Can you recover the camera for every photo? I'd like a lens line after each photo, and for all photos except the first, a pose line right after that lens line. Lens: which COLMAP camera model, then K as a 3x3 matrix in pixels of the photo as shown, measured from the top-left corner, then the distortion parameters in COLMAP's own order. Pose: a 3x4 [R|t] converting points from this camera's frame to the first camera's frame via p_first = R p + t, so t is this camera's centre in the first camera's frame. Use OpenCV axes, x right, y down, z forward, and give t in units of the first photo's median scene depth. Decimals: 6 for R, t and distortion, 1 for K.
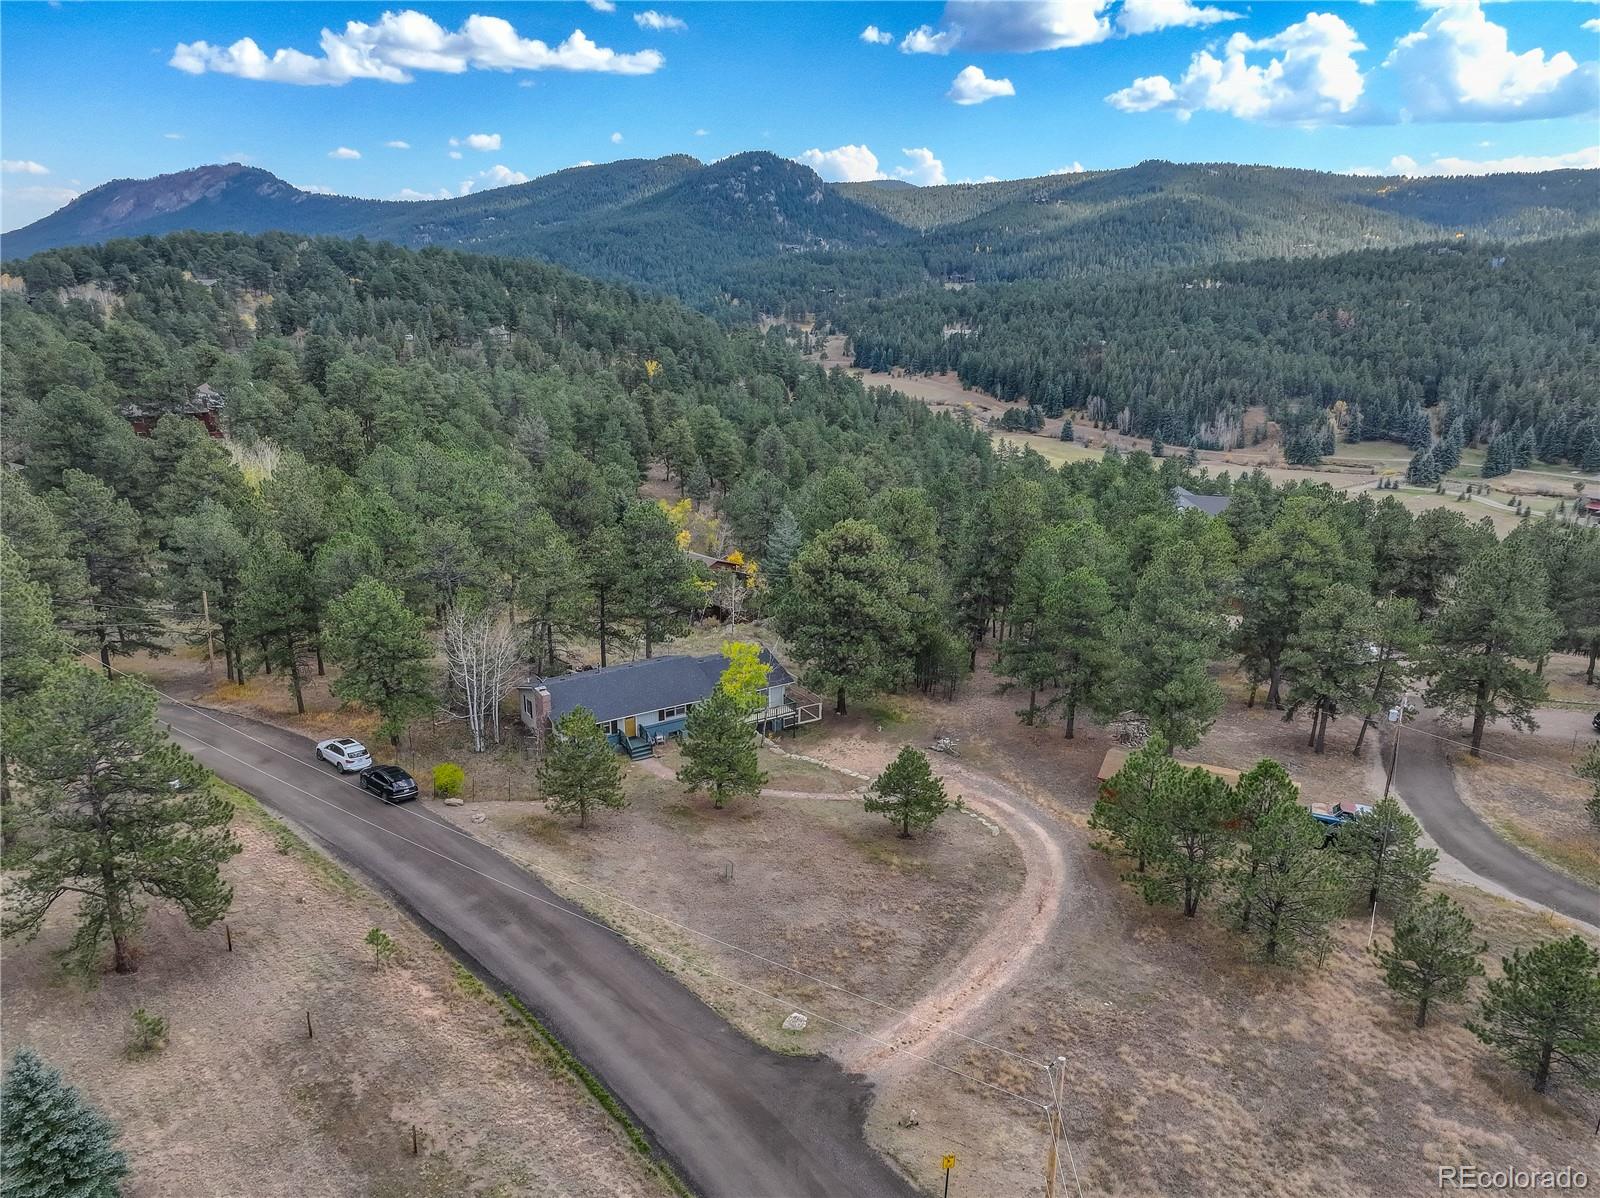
lens RADIAL K [[1150.5, 0, 803.6], [0, 1150.5, 606.1], [0, 0, 1]] dist [-0.001238, 0.045986]
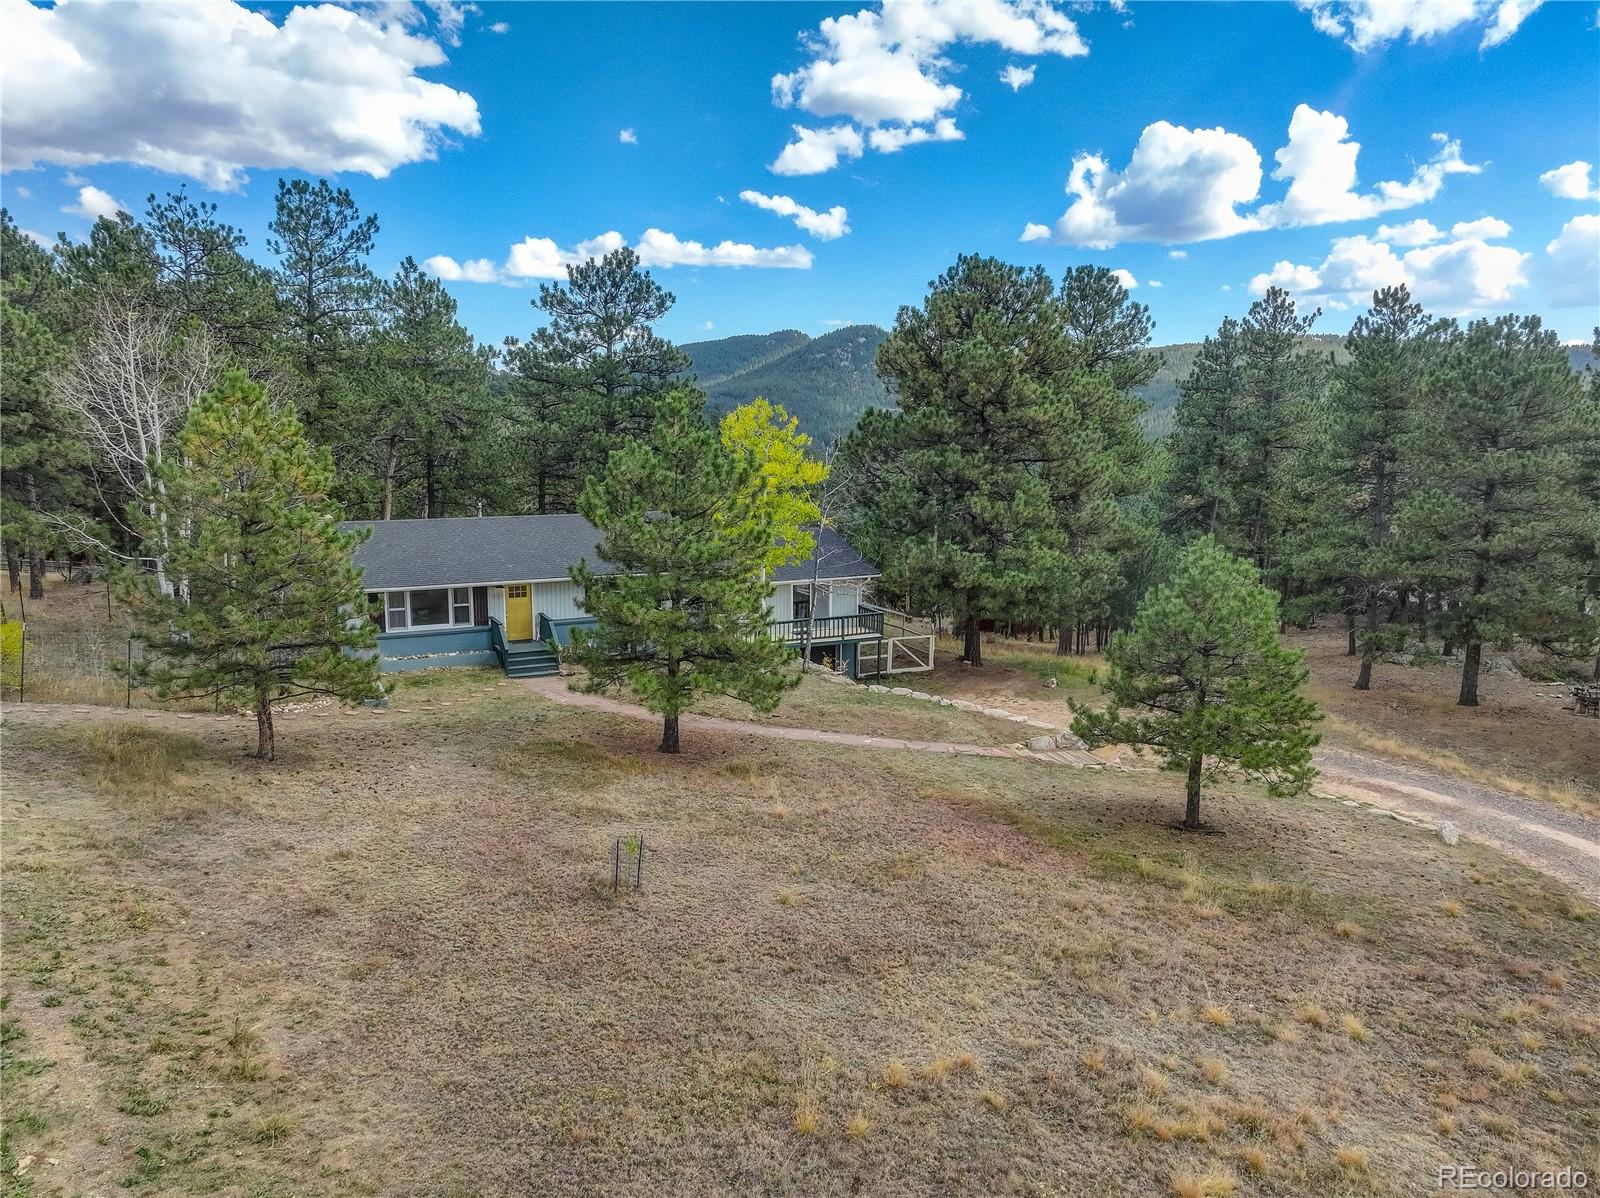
lens RADIAL K [[1129.7, 0, 800.0], [0, 1129.7, 599.0], [0, 0, 1]] dist [0.003443, 0.036539]
pose [[0.995688, 0.013539, -0.091777, 0.000367], [-0.027167, 0.988478, -0.148910, 0.026985], [0.088704, 0.150761, 0.984583, 0.094017]]
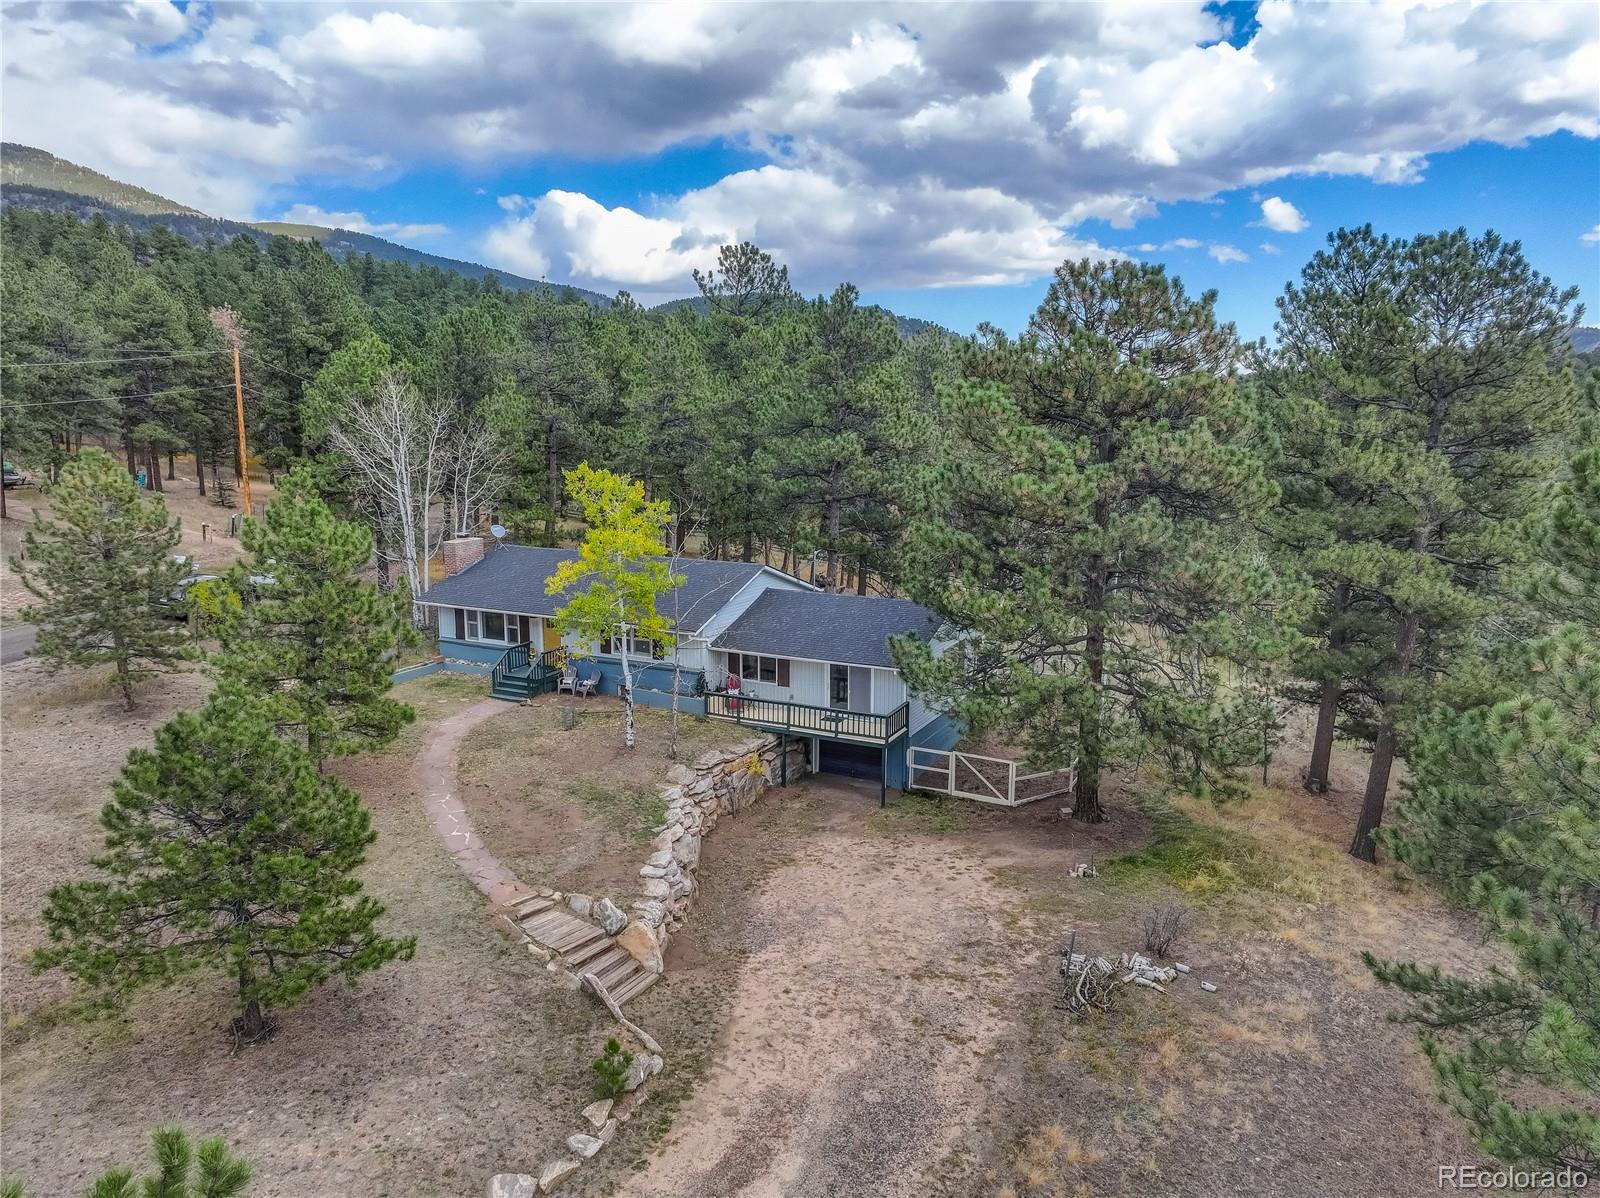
lens RADIAL K [[1129.7, 0, 800.0], [0, 1129.7, 599.0], [0, 0, 1]] dist [0.003443, 0.036539]
pose [[0.521717, 0.147932, -0.840195, 0.056415], [-0.268390, 0.963306, 0.002952, 0.008877], [0.809801, 0.223960, 0.542277, 0.133386]]
